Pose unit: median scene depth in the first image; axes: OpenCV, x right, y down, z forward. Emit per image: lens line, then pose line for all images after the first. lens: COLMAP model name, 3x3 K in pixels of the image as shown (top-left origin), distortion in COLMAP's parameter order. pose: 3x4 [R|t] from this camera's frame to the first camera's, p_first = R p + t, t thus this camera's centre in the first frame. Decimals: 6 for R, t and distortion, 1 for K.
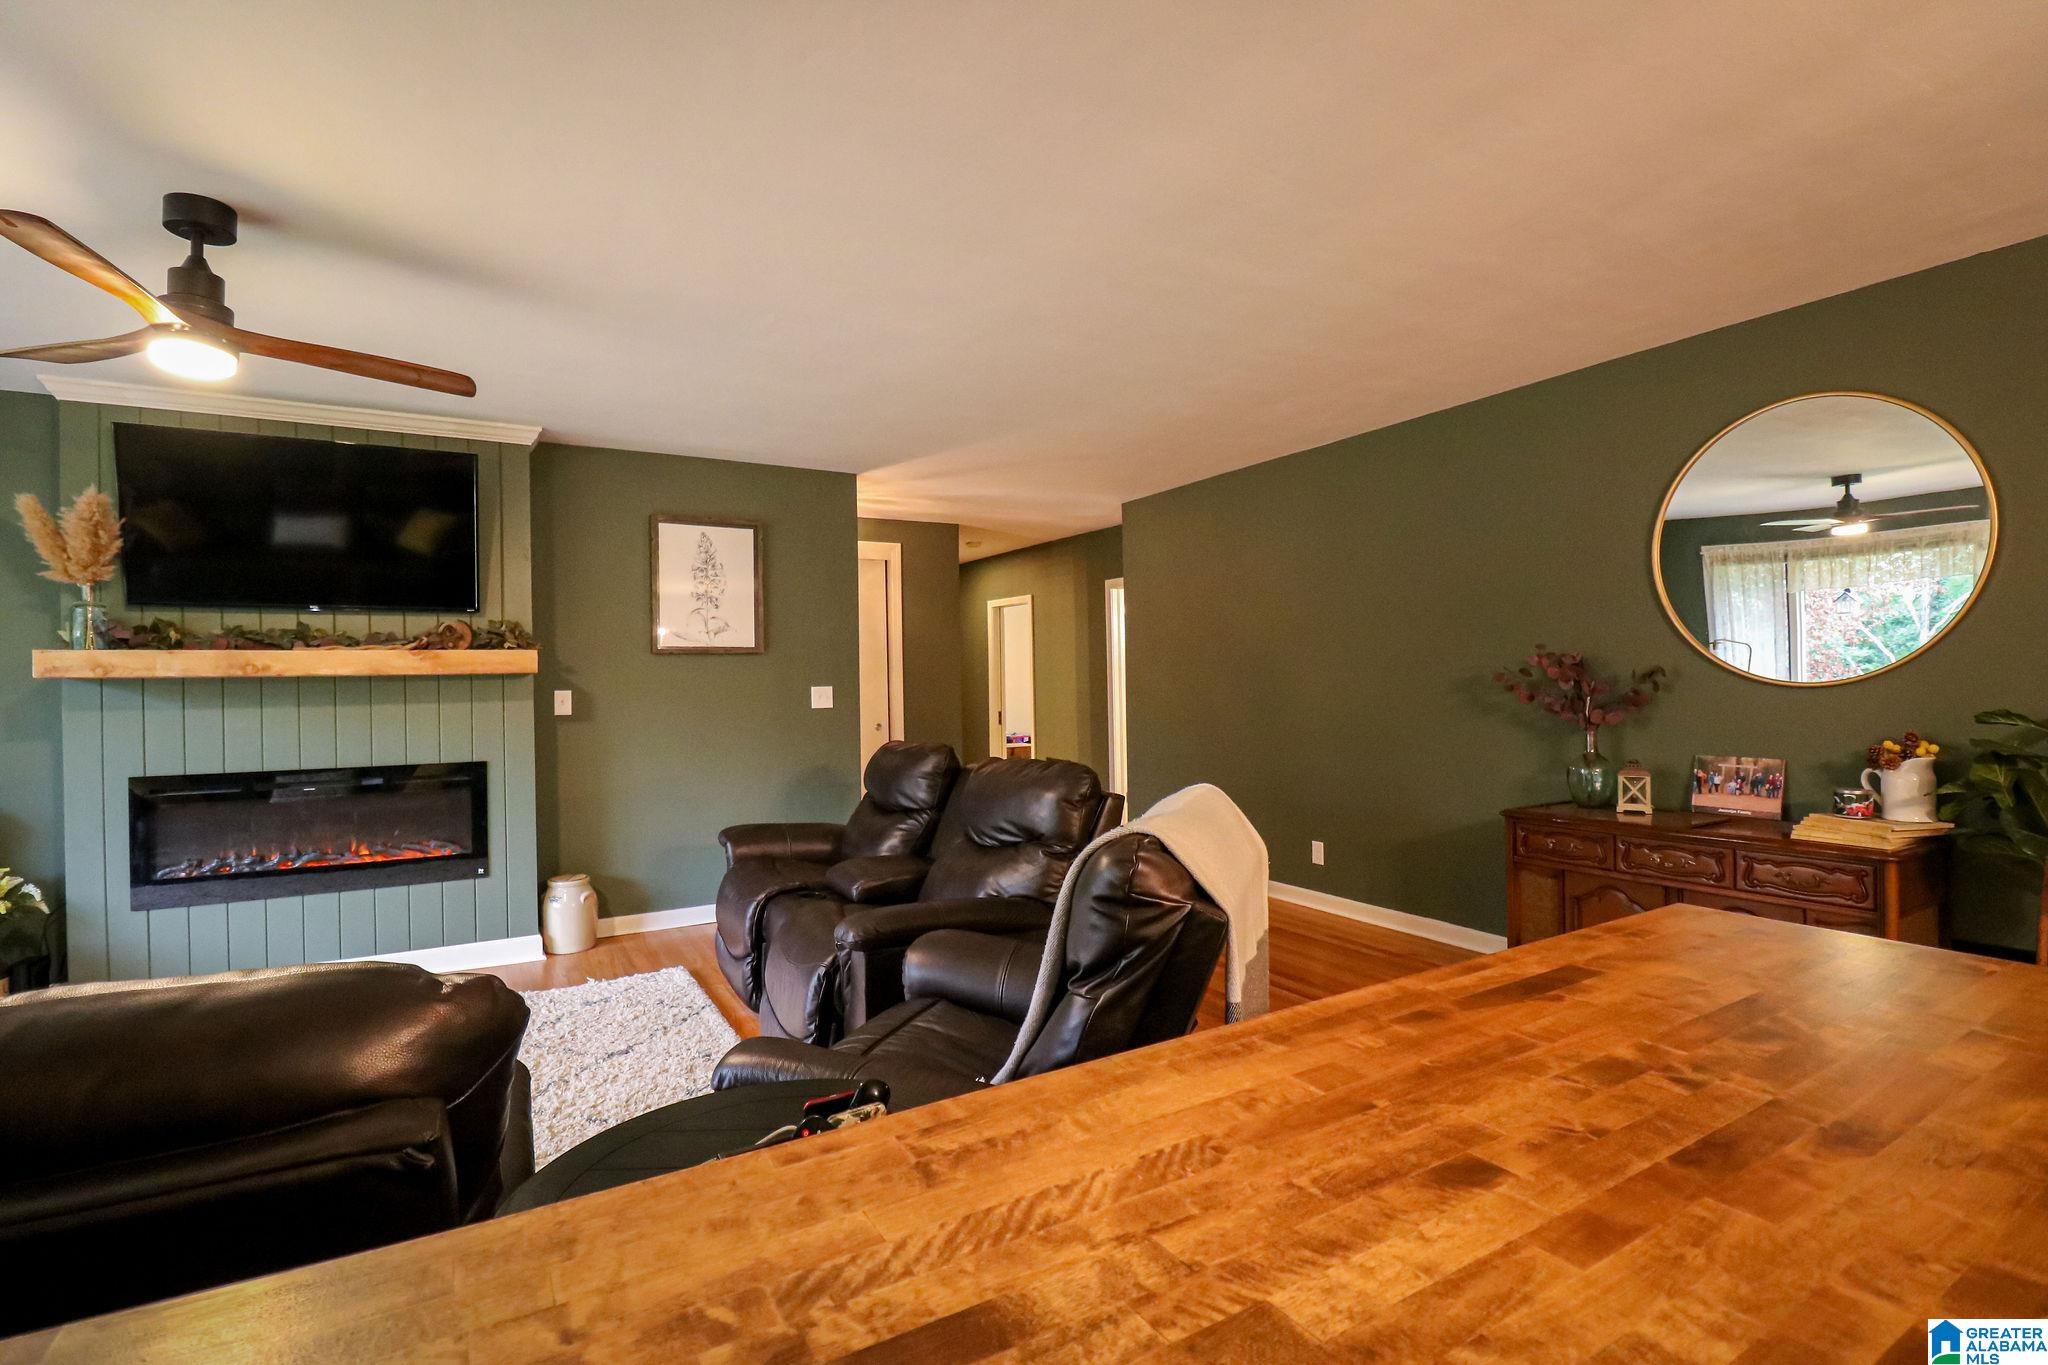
lens RADIAL K [[951.1, 0, 1029.2], [0, 951.1, 678.8], [0, 0, 1]] dist [-0.001188, -0.013011]
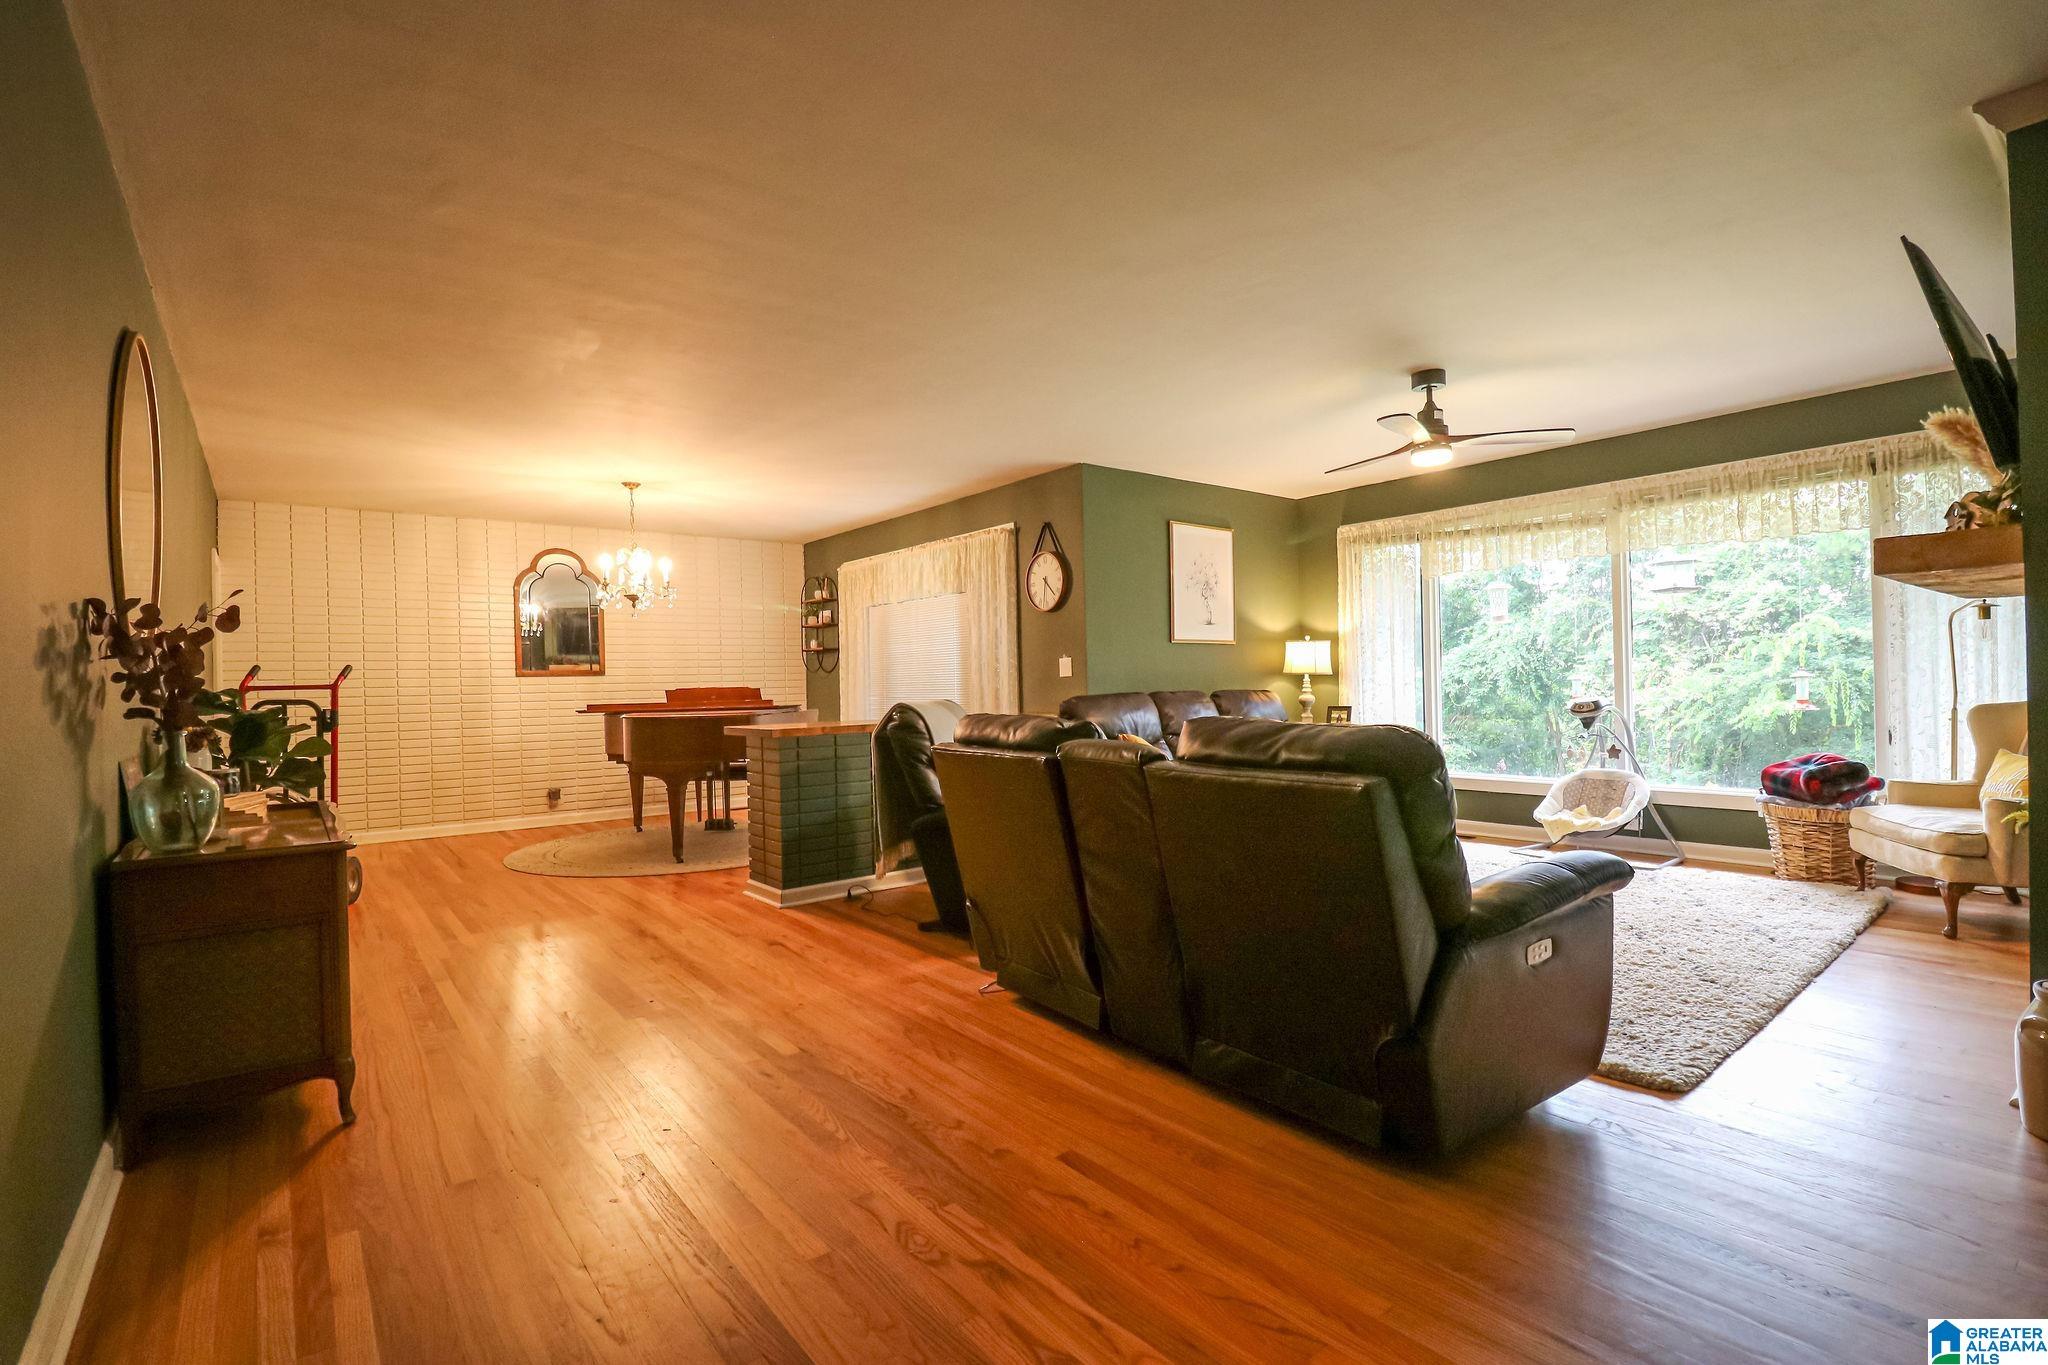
lens RADIAL K [[948.0, 0, 1028.6], [0, 948.0, 679.9], [0, 0, 1]] dist [0.002459, -0.013162]
pose [[-0.988601, 0.037545, -0.145803, 0.104521], [0.038140, 0.999272, -0.001292, 0.041024], [0.145648, -0.006838, -0.989313, 1.498563]]
